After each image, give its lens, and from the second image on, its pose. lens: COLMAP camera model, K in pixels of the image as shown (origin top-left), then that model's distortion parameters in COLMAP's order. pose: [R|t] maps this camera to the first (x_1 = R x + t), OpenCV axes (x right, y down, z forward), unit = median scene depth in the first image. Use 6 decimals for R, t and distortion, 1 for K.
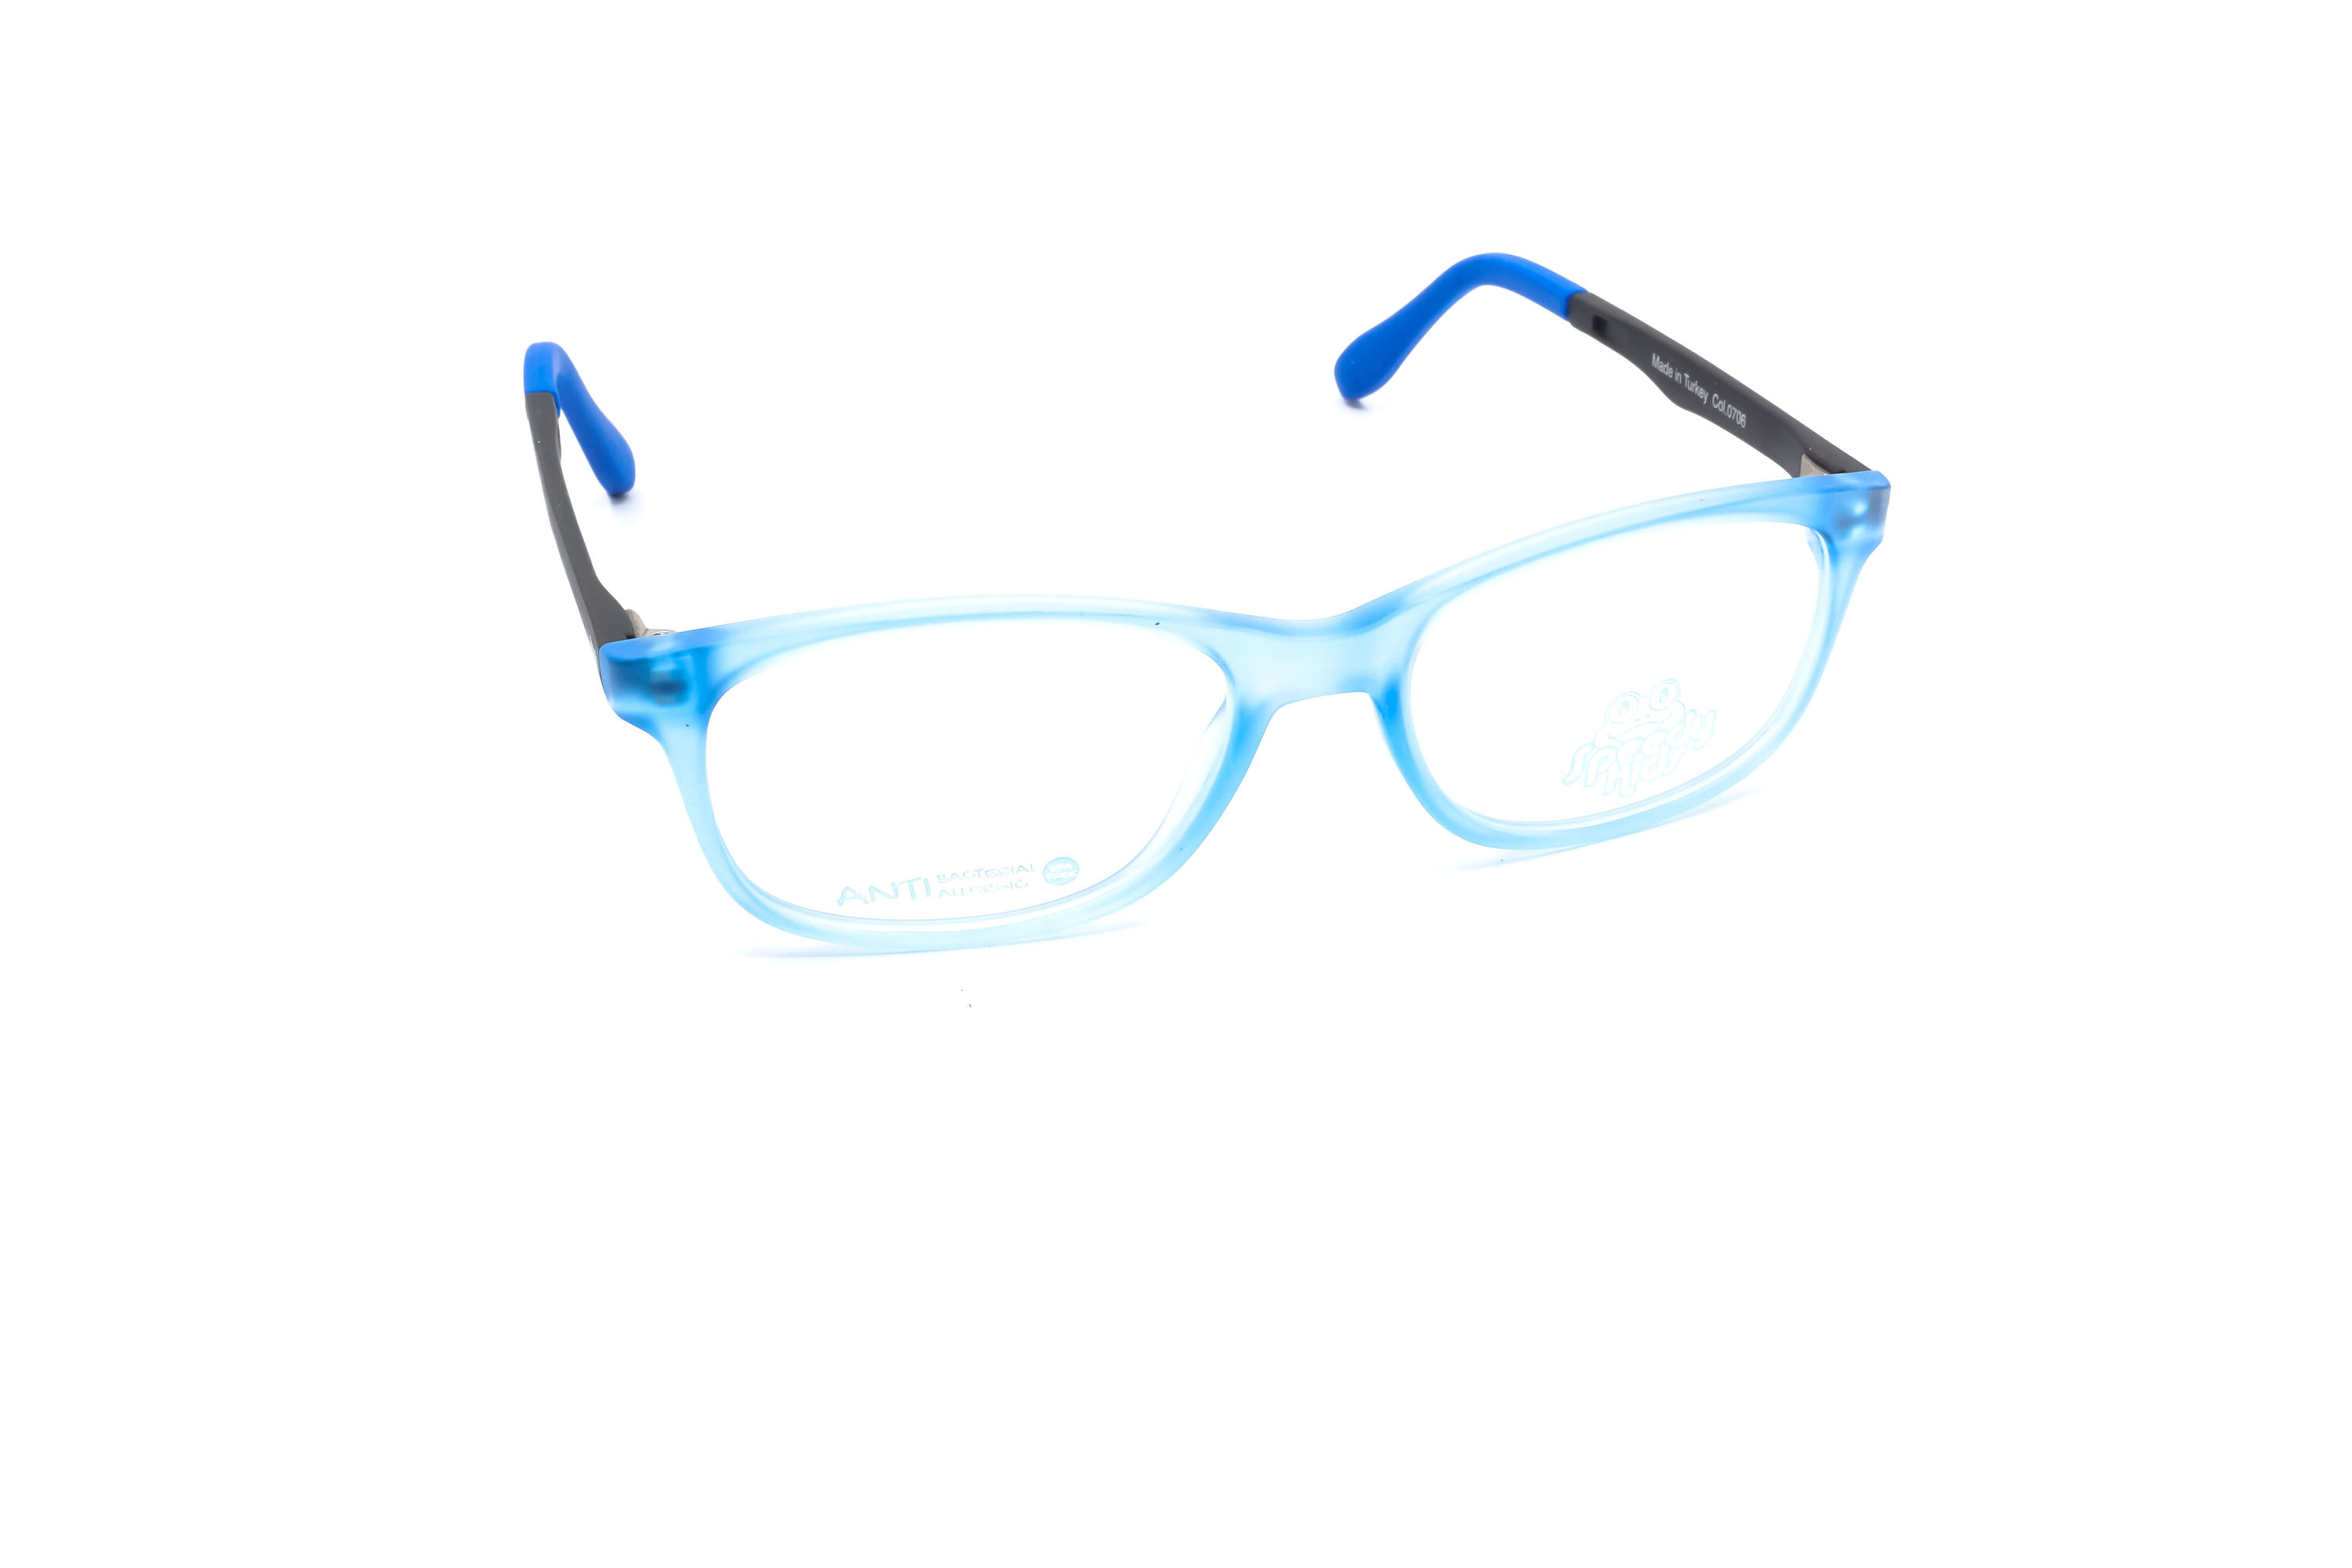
lens RADIAL K [[2407.3, 0, 1176.0], [0, 2407.3, 784.0], [0, 0, 1]] dist [0.003543, 0.011018]
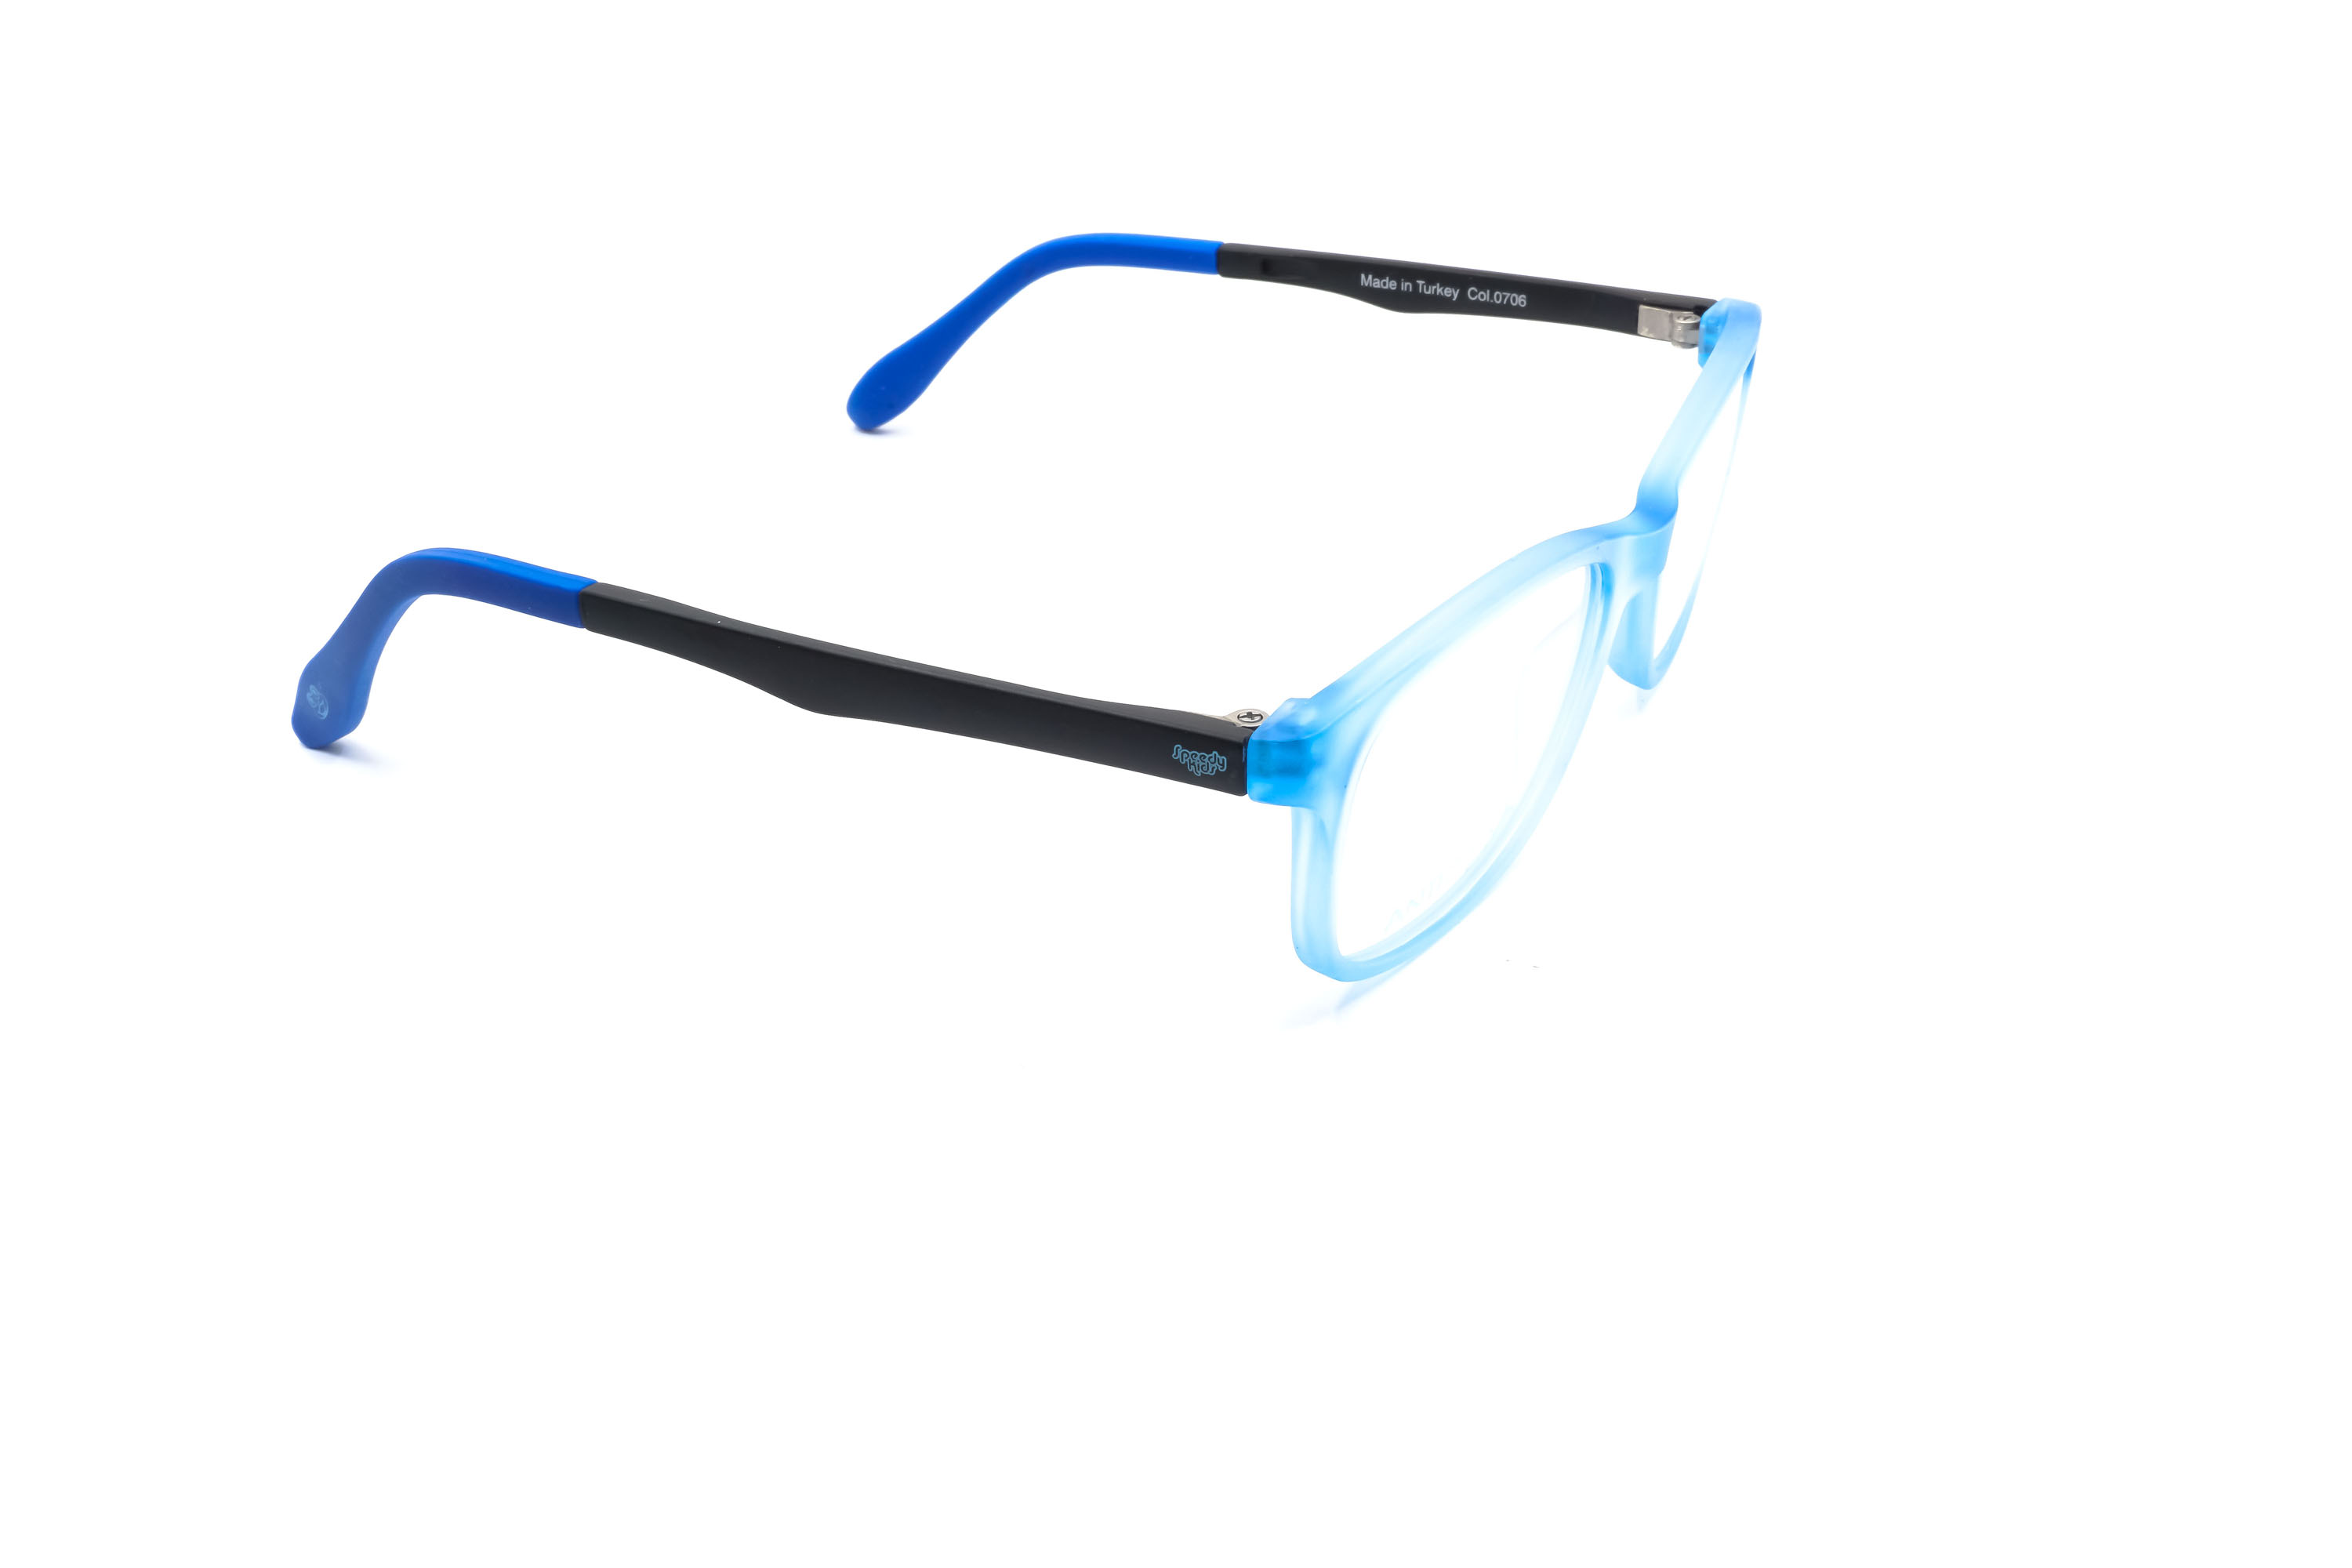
lens RADIAL K [[2407.3, 0, 1176.0], [0, 2407.3, 784.0], [0, 0, 1]] dist [0.003543, 0.011018]
pose [[0.709268, -0.341668, 0.616605, -0.745820], [0.348943, 0.930179, 0.114041, -0.139972], [-0.612517, 0.134274, 0.778969, 0.266969]]
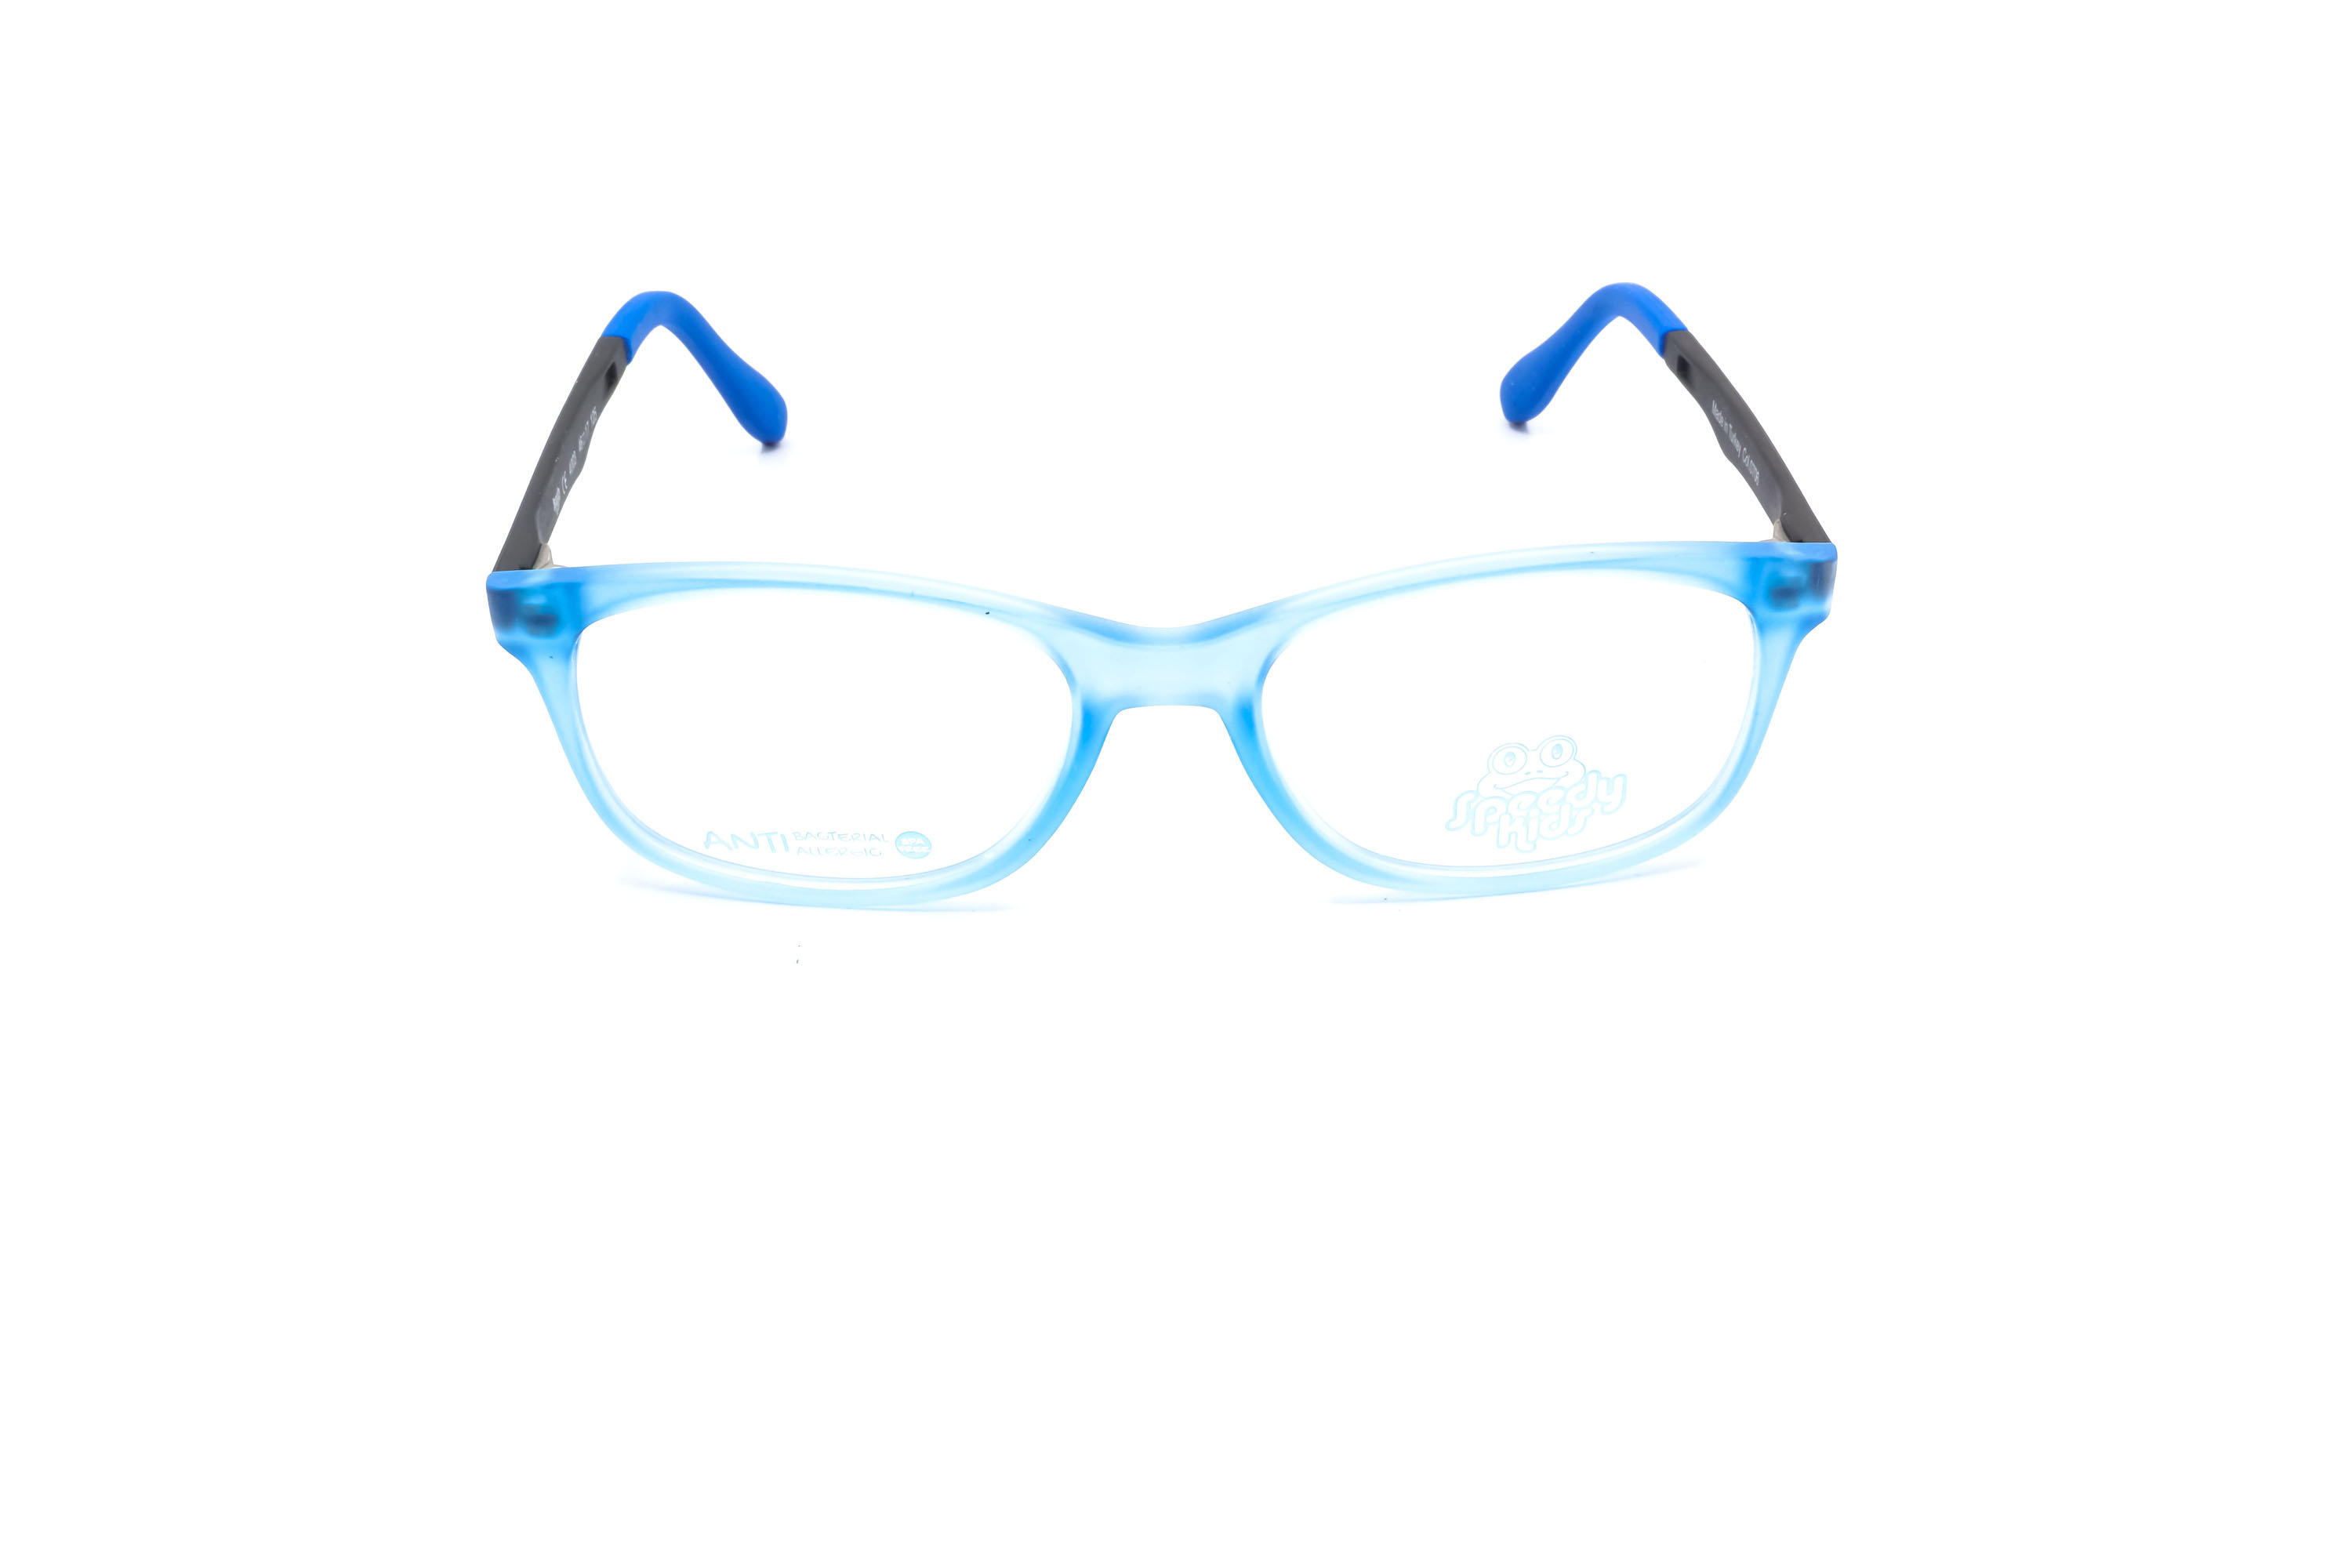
lens RADIAL K [[2407.3, 0, 1176.0], [0, 2407.3, 784.0], [0, 0, 1]] dist [0.003543, 0.011018]
pose [[0.963654, 0.131135, -0.232755, 0.281457], [-0.130716, 0.991269, 0.017293, -0.020763], [0.232990, 0.013761, 0.972382, 0.030890]]
